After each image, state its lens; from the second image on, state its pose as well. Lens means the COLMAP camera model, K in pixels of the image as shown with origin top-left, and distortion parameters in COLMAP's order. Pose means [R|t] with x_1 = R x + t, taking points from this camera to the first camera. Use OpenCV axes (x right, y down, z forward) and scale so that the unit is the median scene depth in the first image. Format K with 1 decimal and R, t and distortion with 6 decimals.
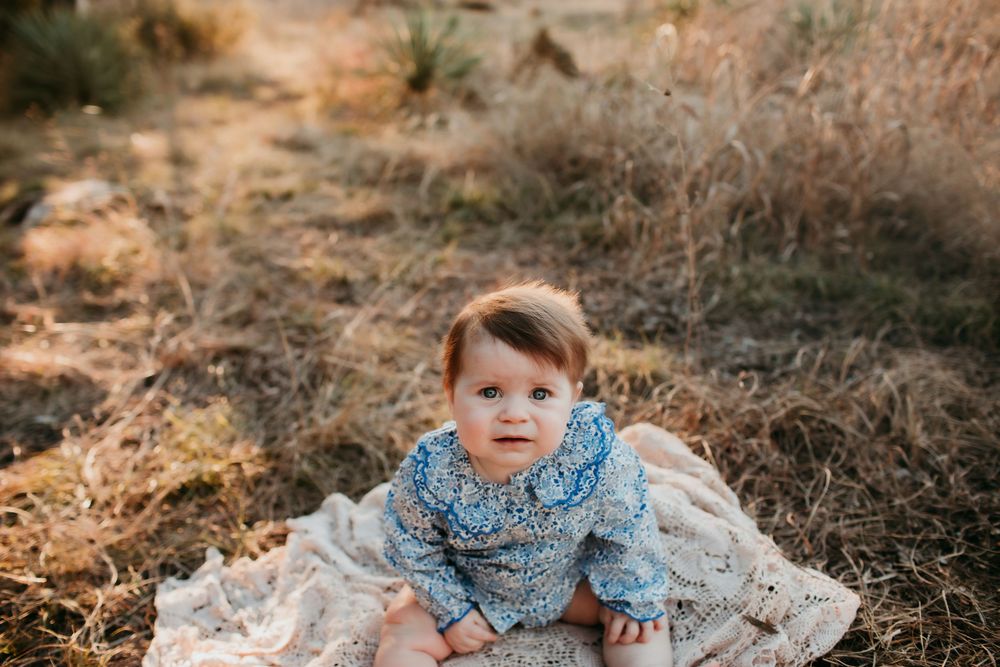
lens RADIAL K [[971.7, 0, 500.0], [0, 971.7, 333.5], [0, 0, 1]] dist [-0.097445, 0.146455]
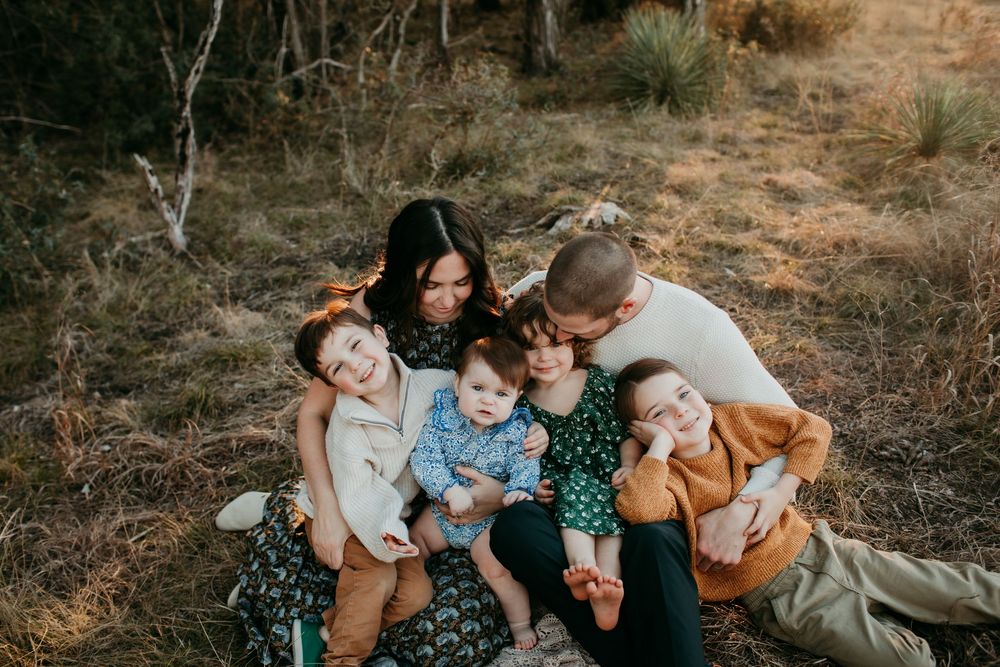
lens RADIAL K [[1024.2, 0, 460.8], [0, 1024.2, 311.3], [0, 0, 1]] dist [-0.101133, 0.134646]
pose [[0.787464, 0.249516, -0.563597, 0.387041], [-0.231502, 0.967180, 0.104734, -0.184791], [0.571233, 0.048000, 0.819383, -0.414741]]
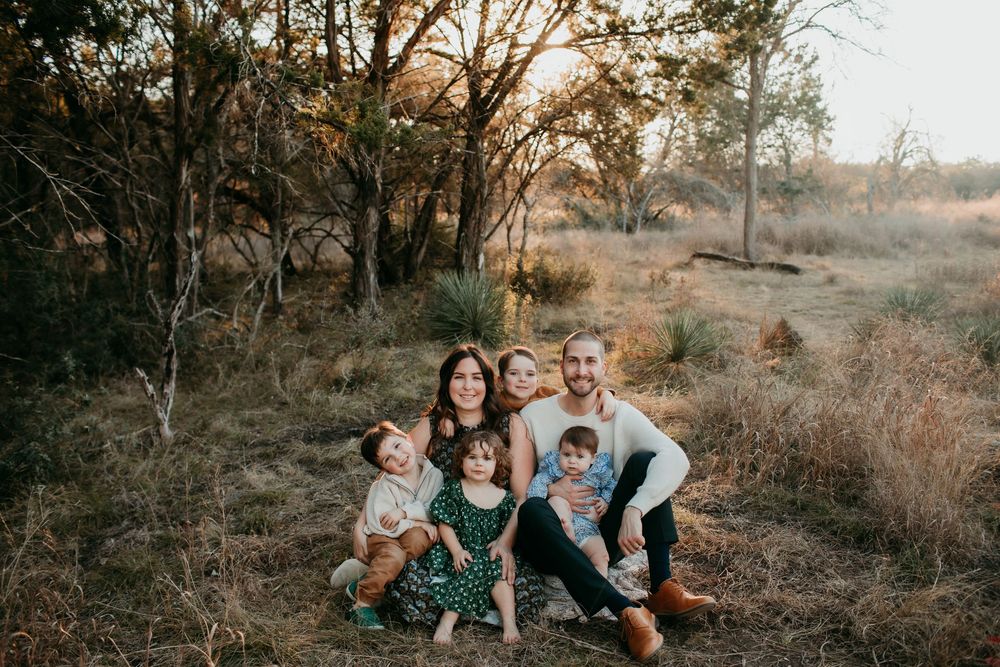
lens RADIAL K [[939.8, 0, 500.0], [0, 939.8, 333.5], [0, 0, 1]] dist [-0.095124, 0.096265]
pose [[0.932406, 0.101199, -0.346956, 0.375763], [-0.173092, 0.967776, -0.182888, 0.072523], [0.317267, 0.230582, 0.919877, -1.112935]]
